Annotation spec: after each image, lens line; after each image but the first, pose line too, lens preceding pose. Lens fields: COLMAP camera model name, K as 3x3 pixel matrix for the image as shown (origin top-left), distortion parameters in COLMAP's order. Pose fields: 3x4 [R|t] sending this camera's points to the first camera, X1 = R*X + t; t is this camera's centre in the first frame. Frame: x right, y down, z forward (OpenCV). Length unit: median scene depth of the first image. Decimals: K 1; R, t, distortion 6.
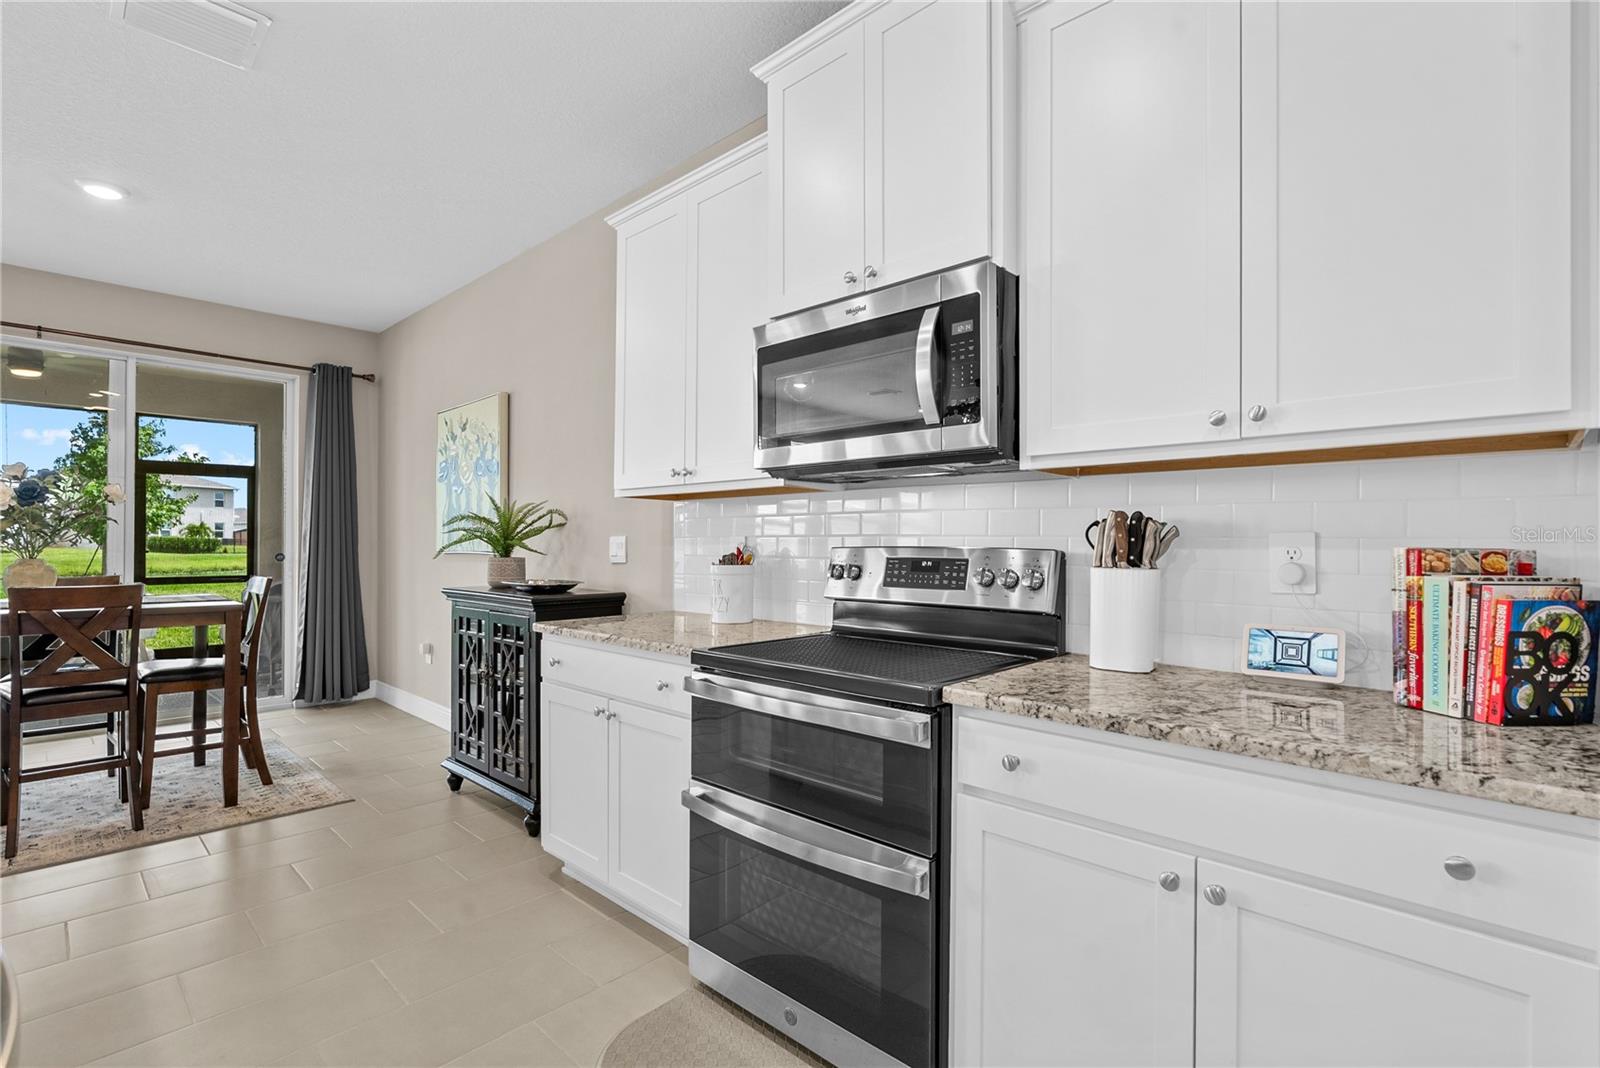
lens RADIAL K [[734.8, 0, 792.2], [0, 734.8, 539.4], [0, 0, 1]] dist [-0.001816, 0.000096]
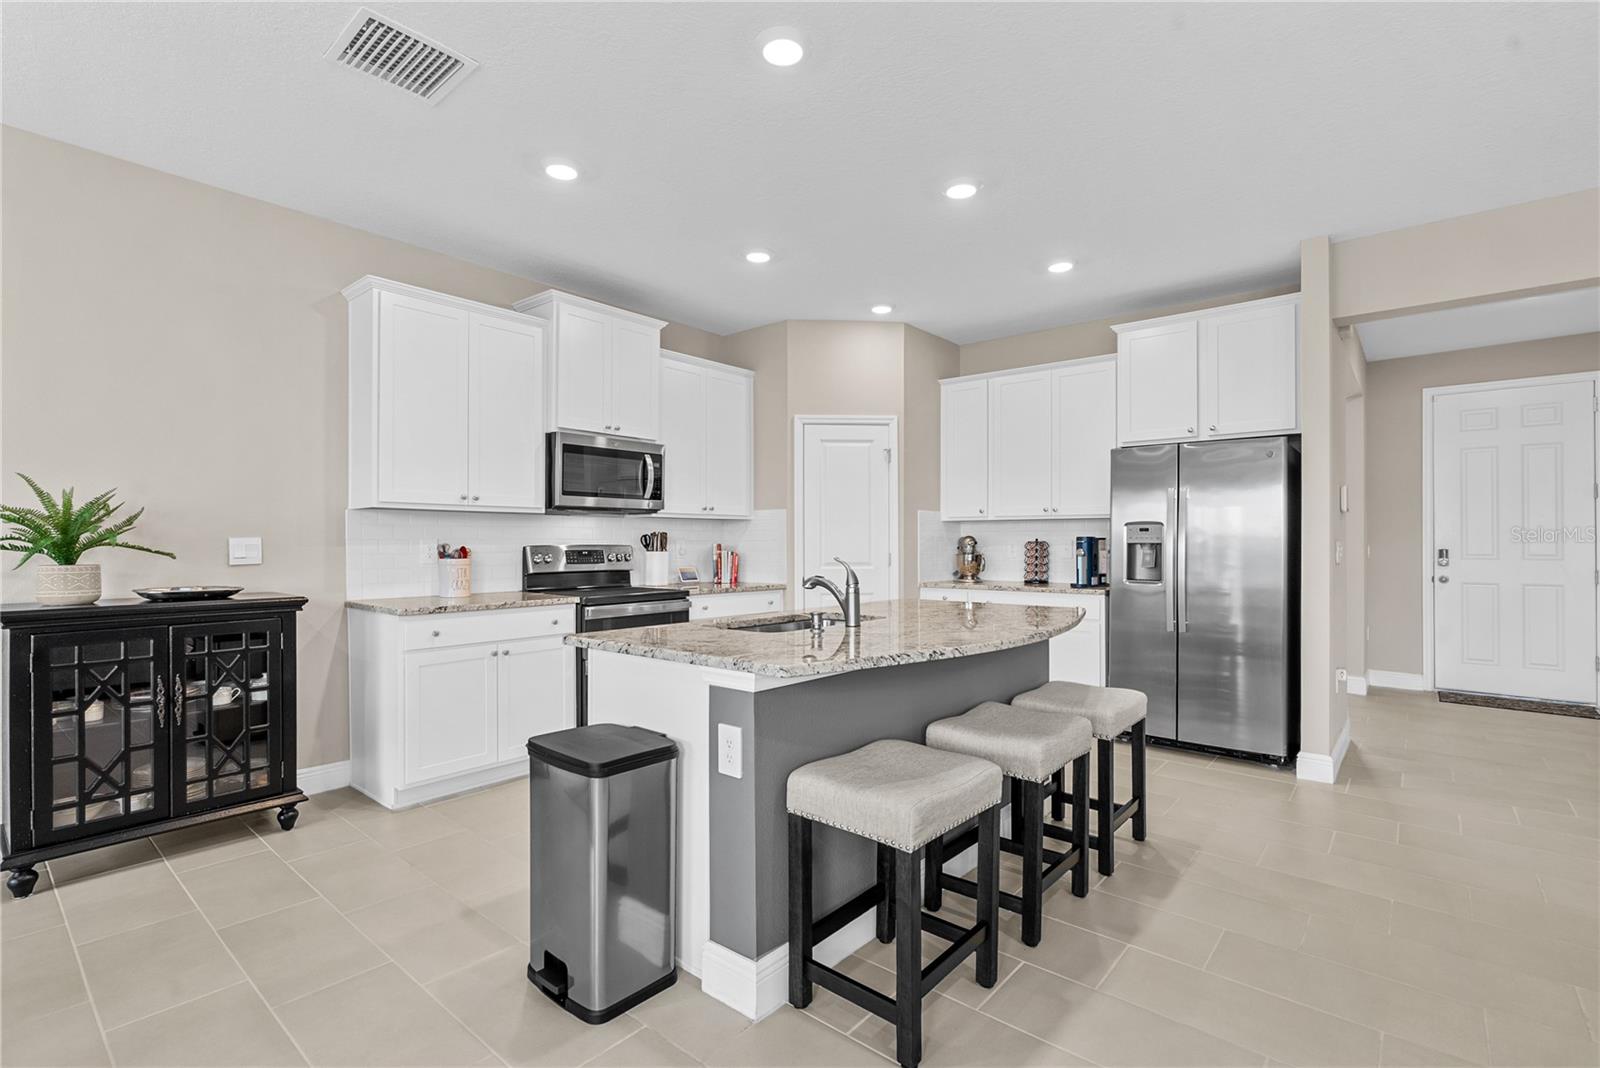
lens RADIAL K [[734.8, 0, 792.2], [0, 734.8, 539.4], [0, 0, 1]] dist [-0.001816, 0.000096]
pose [[-0.053142, 0.000821, 0.998587, -2.287375], [-0.003965, 0.999992, -0.001033, -0.007310], [-0.998579, -0.004014, -0.053138, 0.572252]]
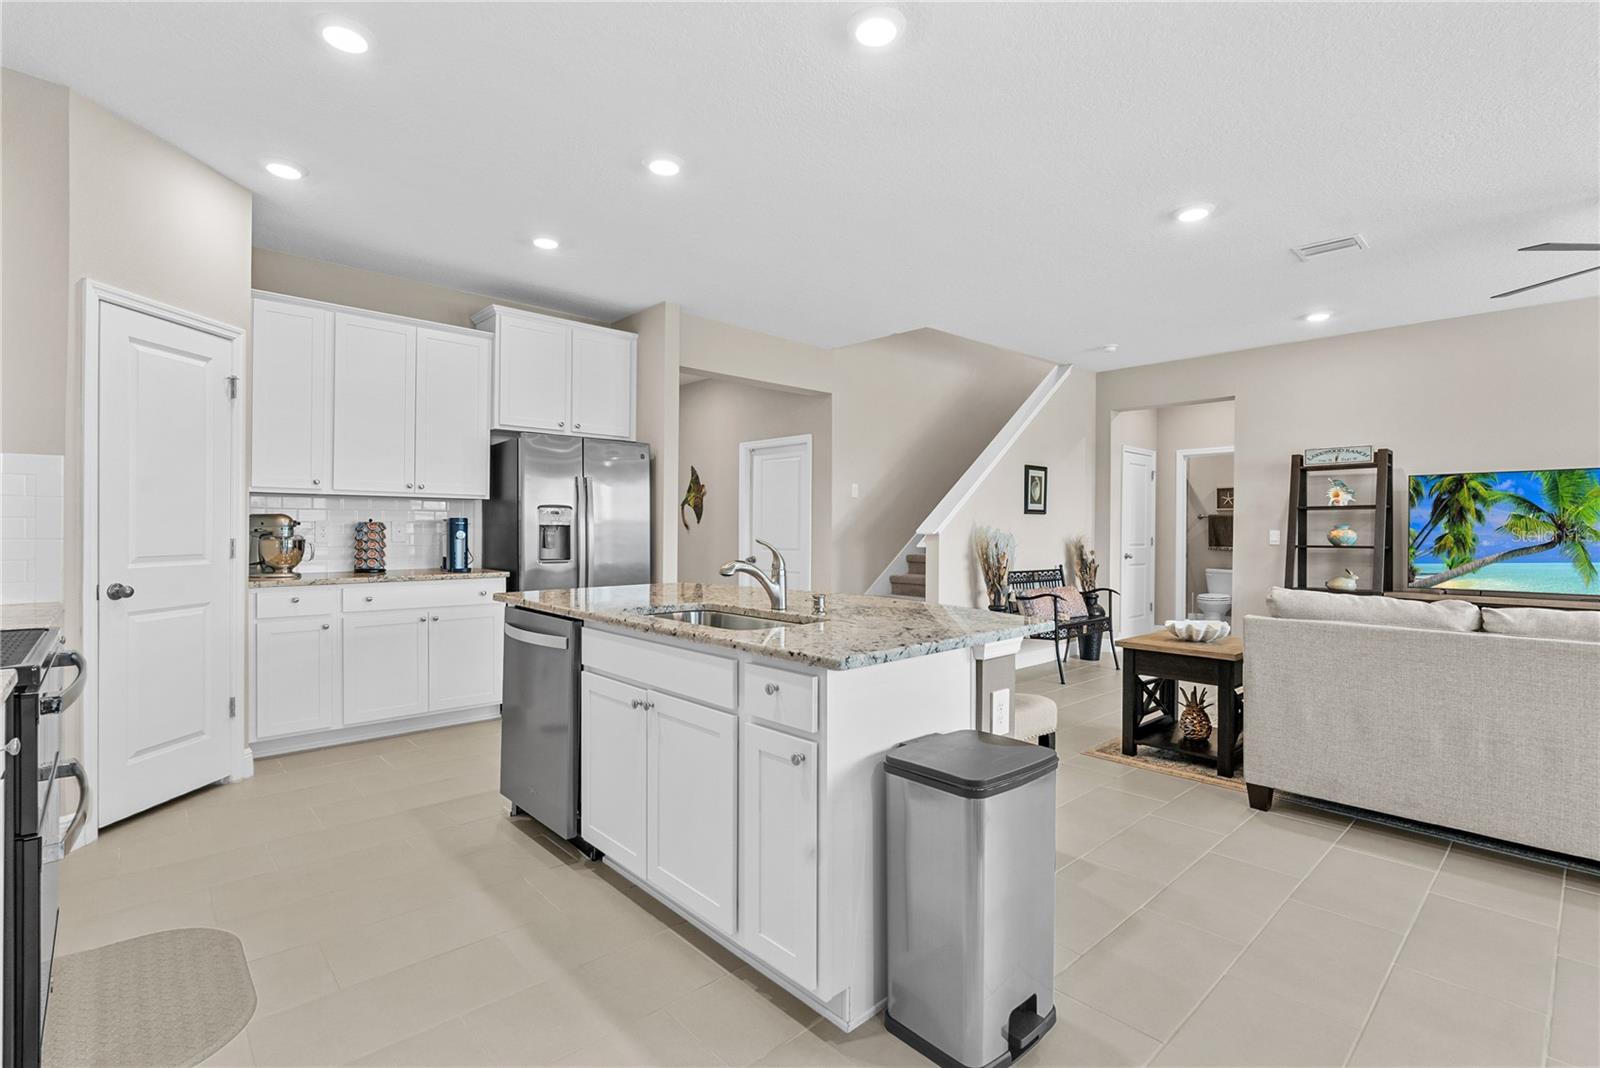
lens RADIAL K [[729.2, 0, 795.4], [0, 729.2, 530.1], [0, 0, 1]] dist [-0.004021, 0.000132]
pose [[-0.997457, -0.008148, 0.070800, -1.005133], [-0.008144, 0.999967, 0.000338, 0.007653], [-0.070800, -0.000240, -0.997490, 1.761312]]
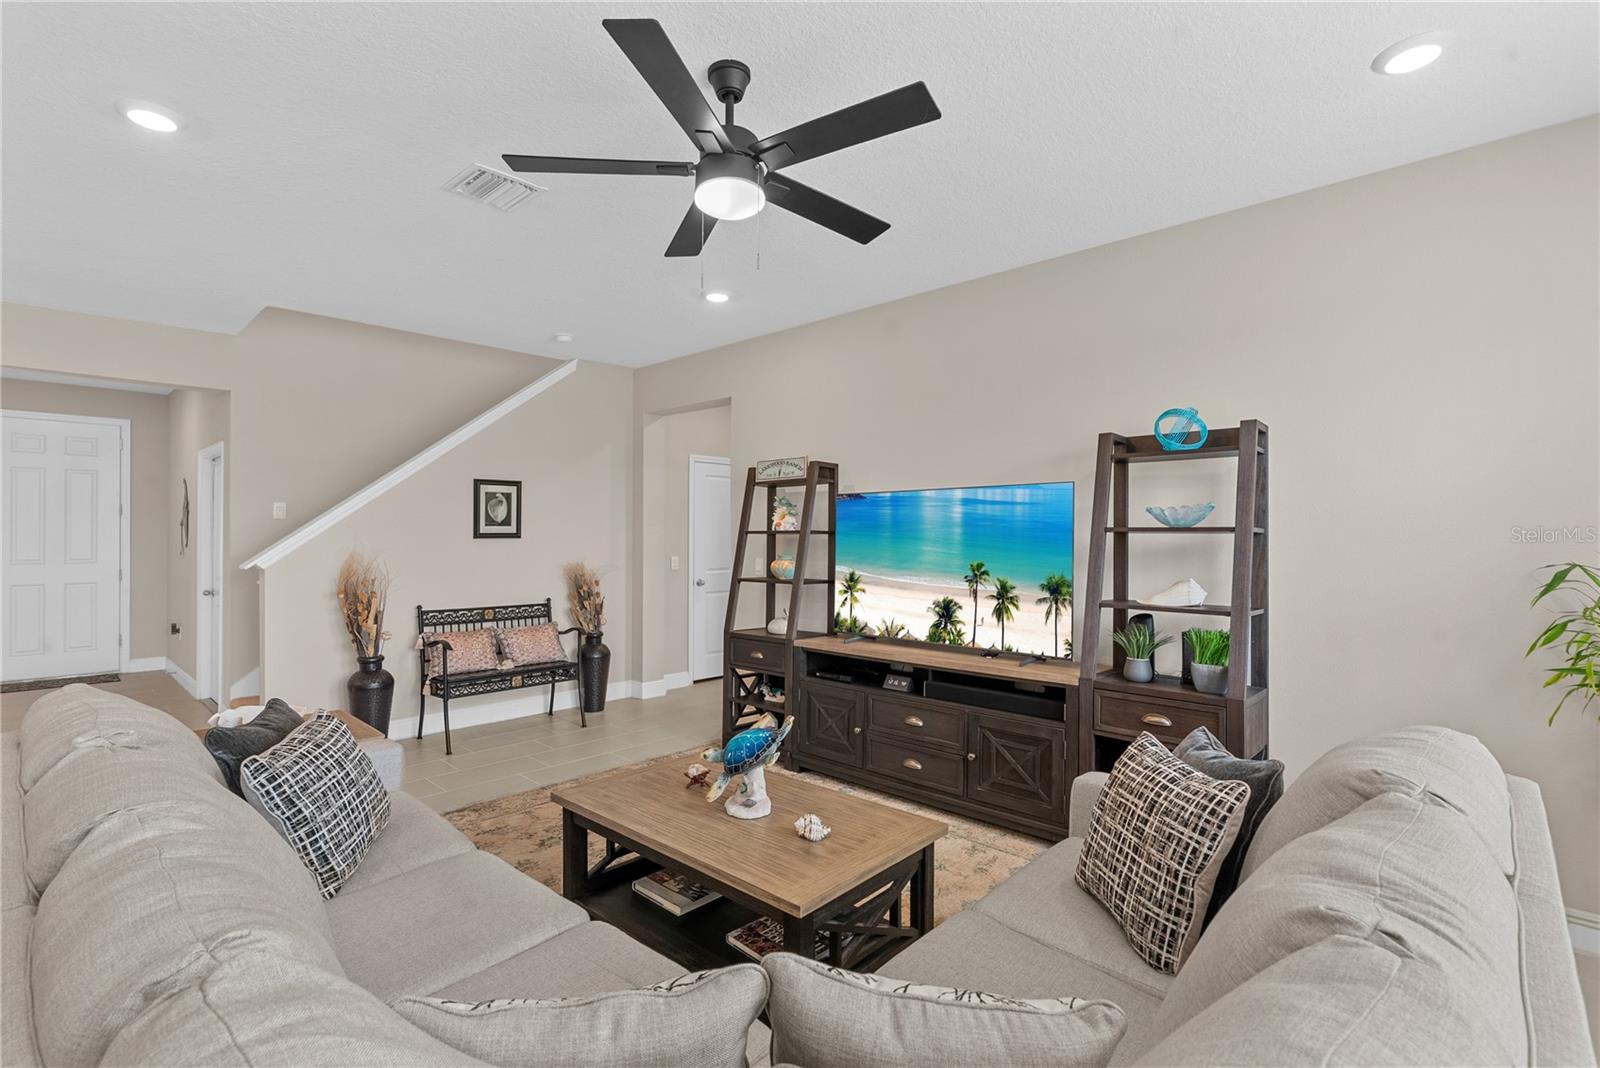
lens RADIAL K [[729.2, 0, 795.4], [0, 729.2, 530.1], [0, 0, 1]] dist [-0.004021, 0.000132]
pose [[-0.999989, -0.002688, -0.003928, -3.102216], [-0.002660, 0.999971, -0.007091, -0.093728], [0.003947, -0.007080, -0.999967, 1.077579]]
